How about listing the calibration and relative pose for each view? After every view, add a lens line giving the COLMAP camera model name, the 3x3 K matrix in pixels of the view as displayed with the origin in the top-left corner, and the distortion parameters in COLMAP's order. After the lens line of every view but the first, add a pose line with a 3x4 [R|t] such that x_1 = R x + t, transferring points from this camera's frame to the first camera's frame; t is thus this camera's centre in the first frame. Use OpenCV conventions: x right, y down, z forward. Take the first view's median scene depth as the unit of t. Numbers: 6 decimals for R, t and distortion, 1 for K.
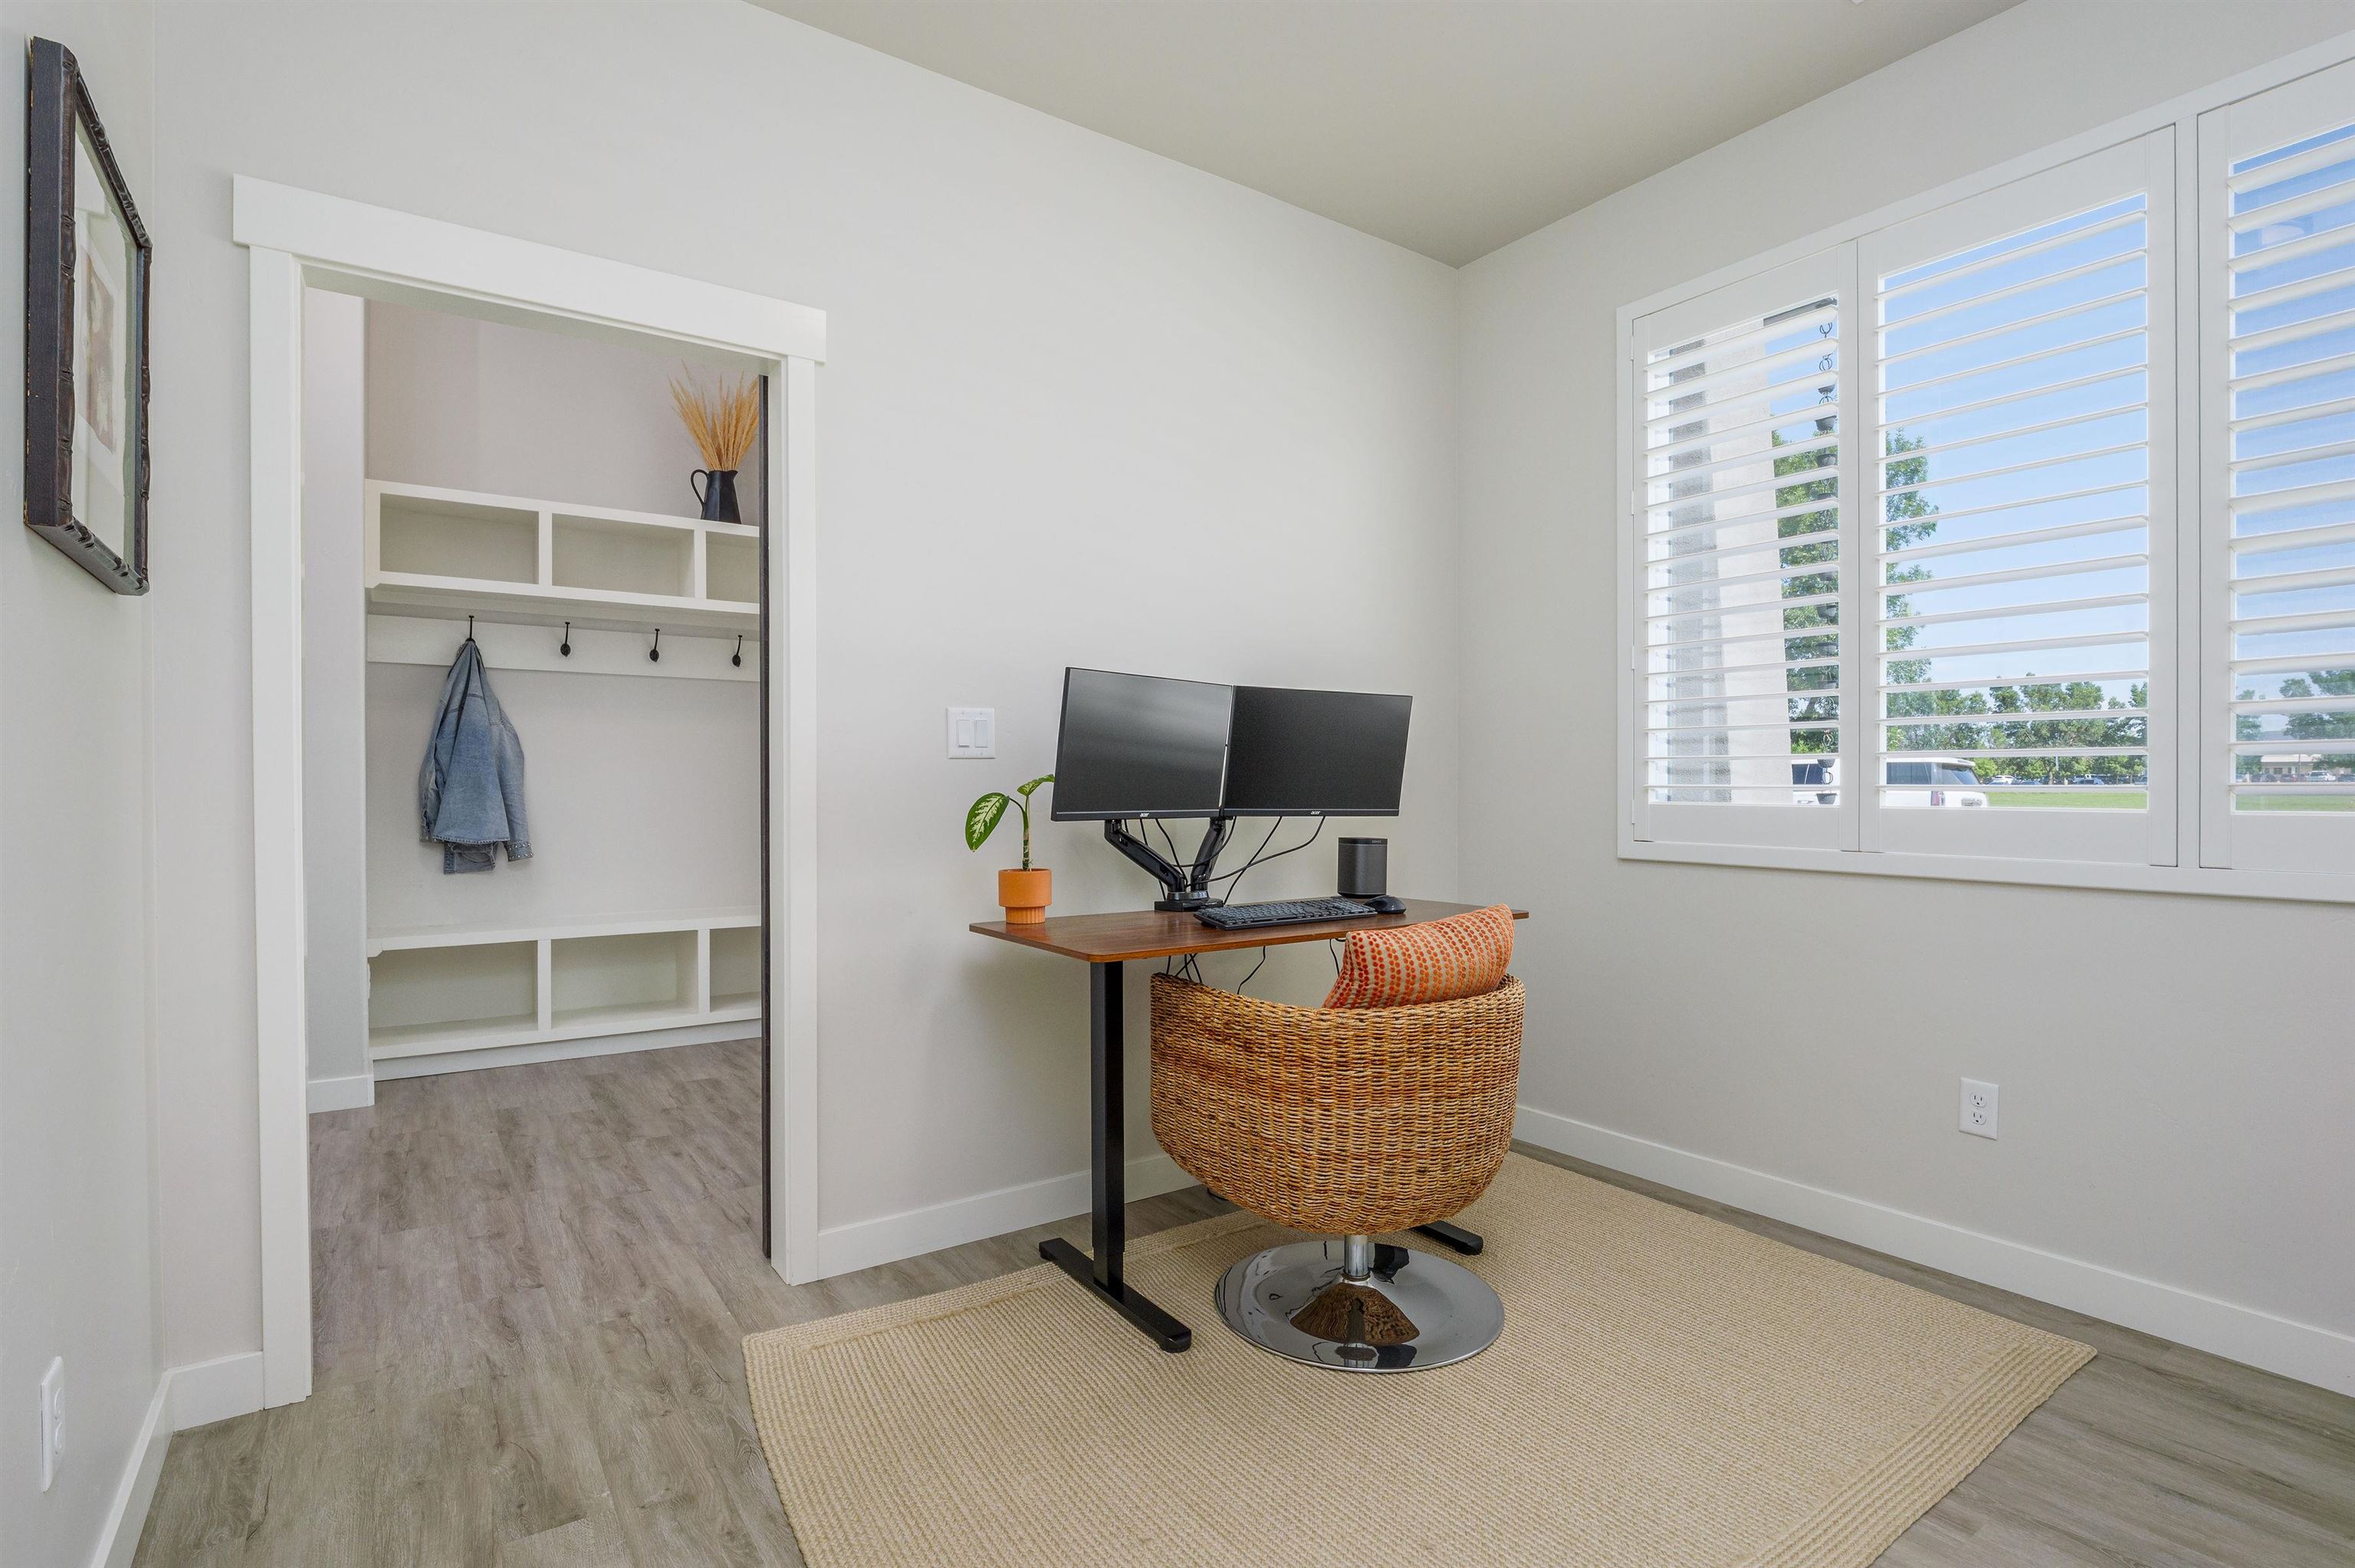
lens RADIAL K [[1134.9, 0, 1161.6], [0, 1134.9, 789.3], [0, 0, 1]] dist [0.004327, -0.022691]
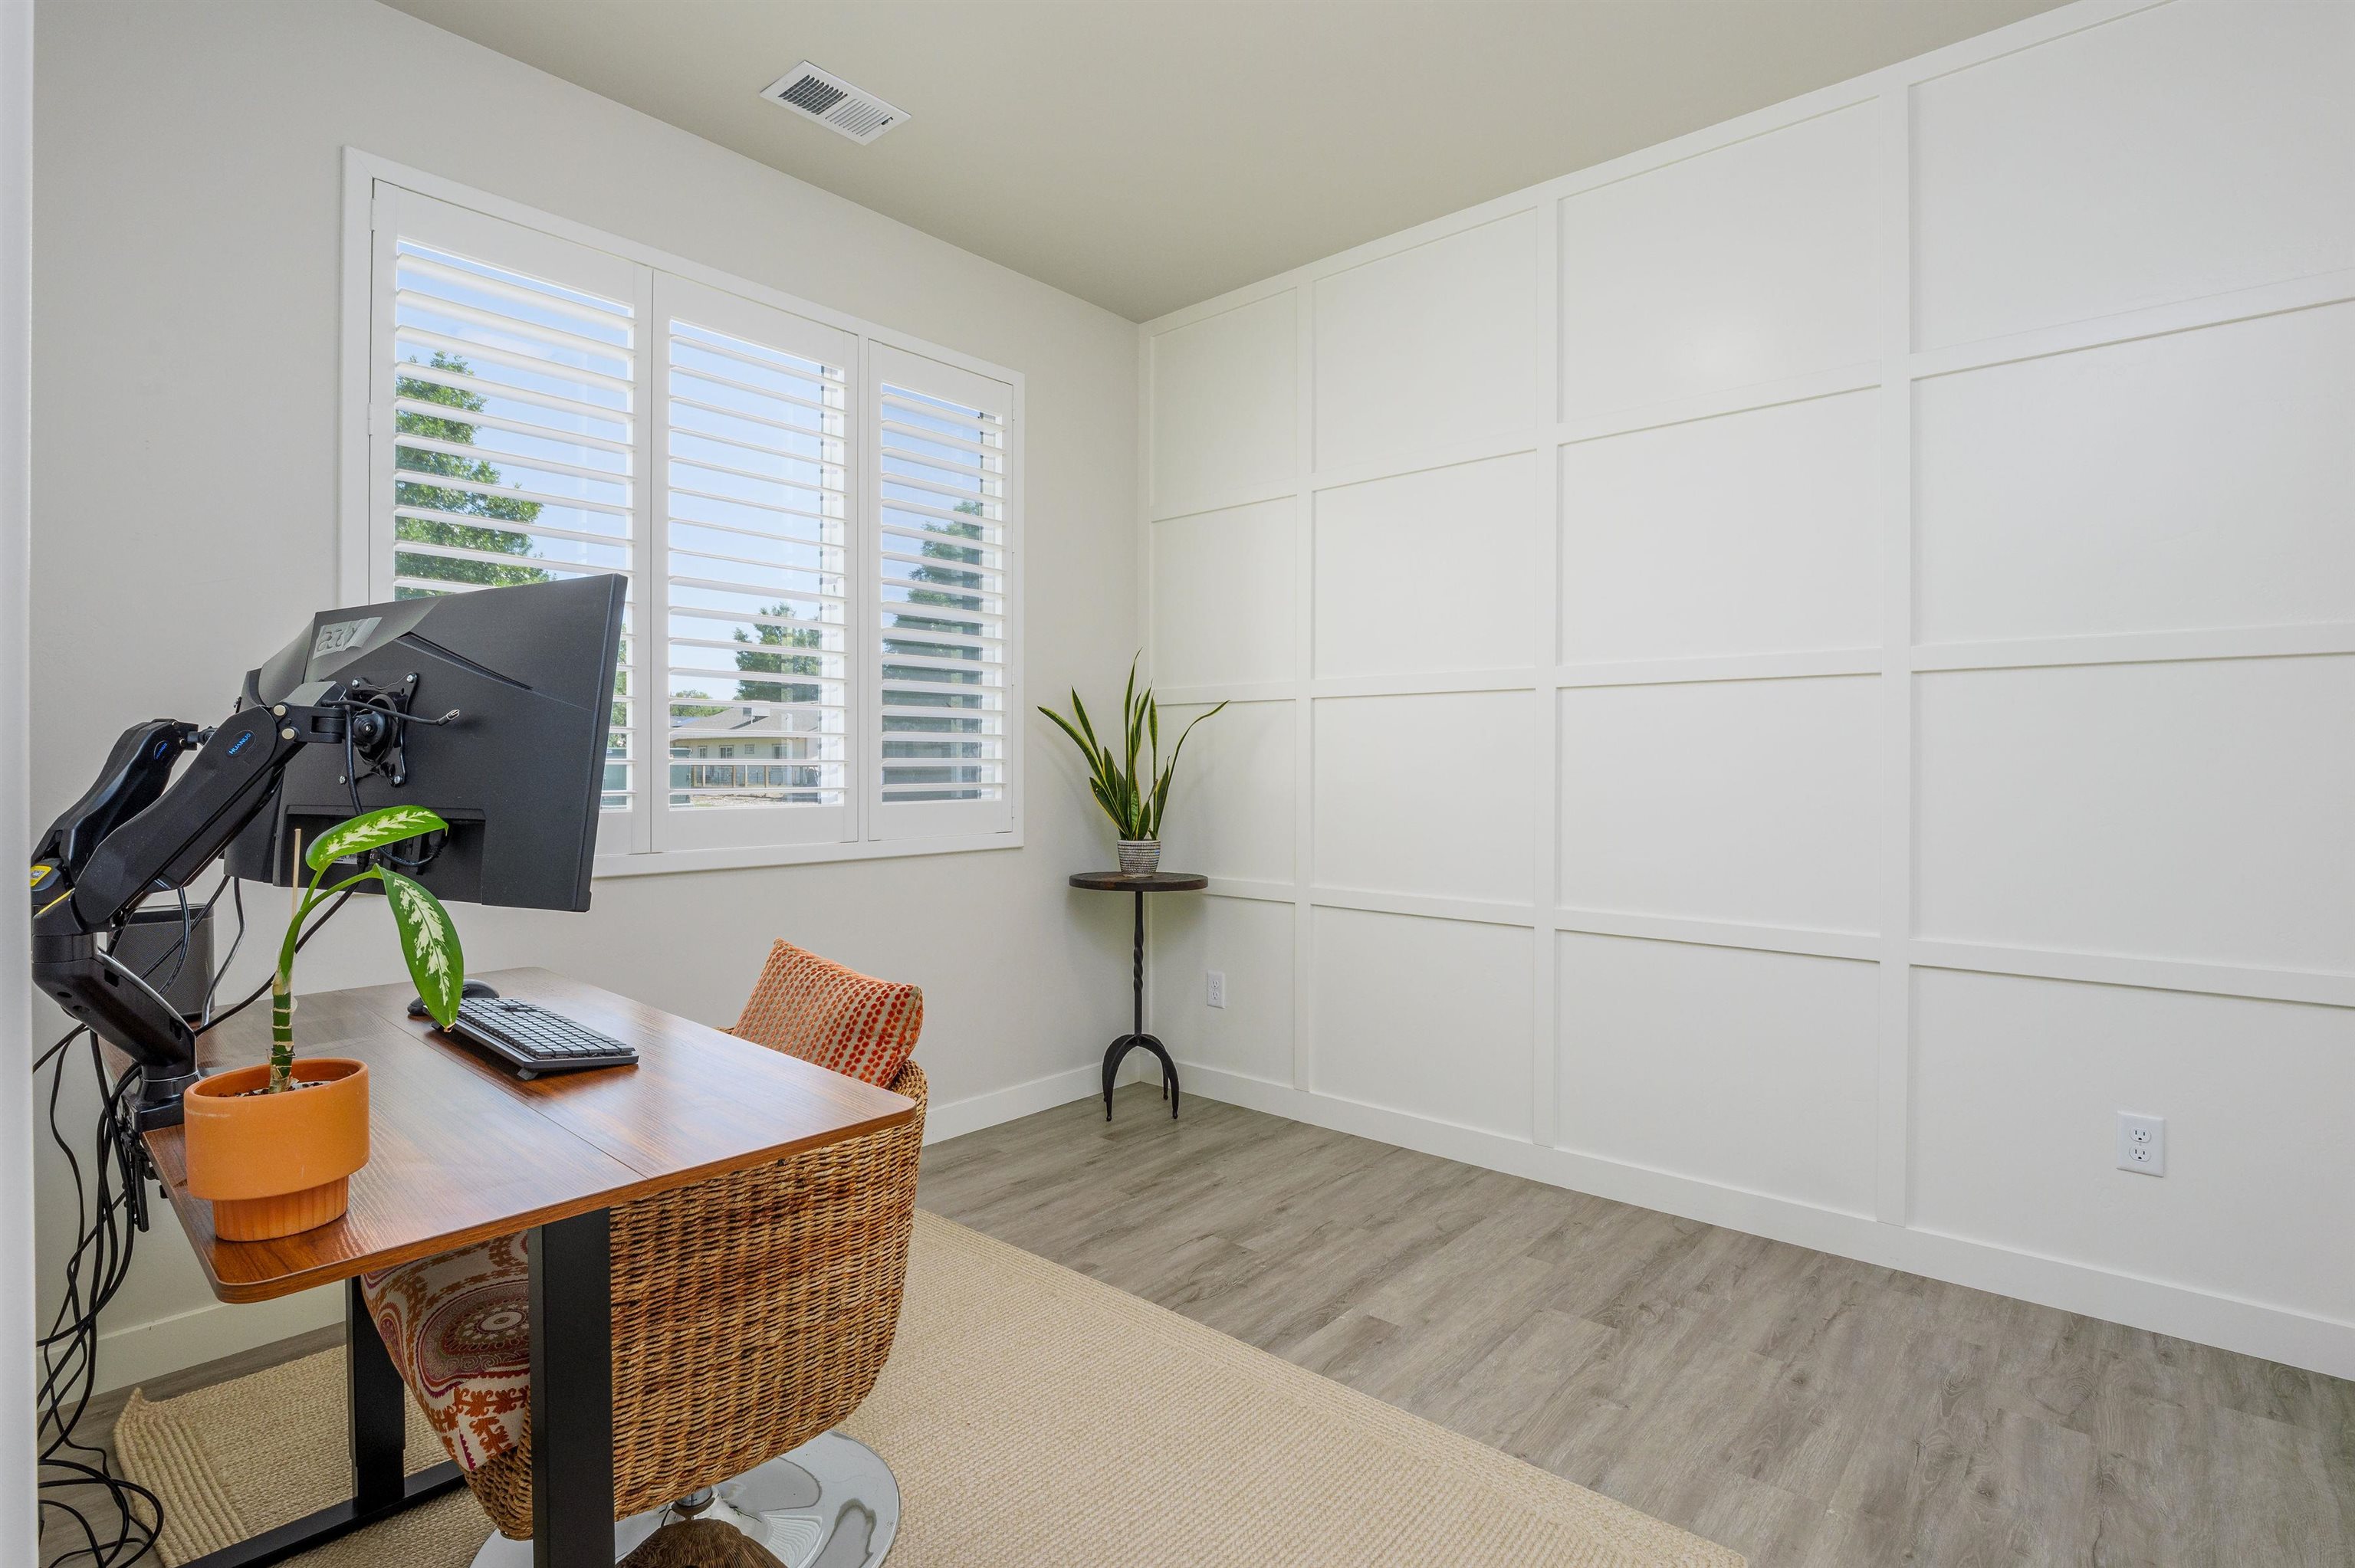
lens RADIAL K [[1134.9, 0, 1161.6], [0, 1134.9, 789.3], [0, 0, 1]] dist [0.004327, -0.022691]
pose [[-0.247917, -0.022754, 0.968514, -0.790301], [0.005821, 0.999671, 0.024976, -0.024560], [-0.968764, 0.011830, -0.247703, 1.298764]]
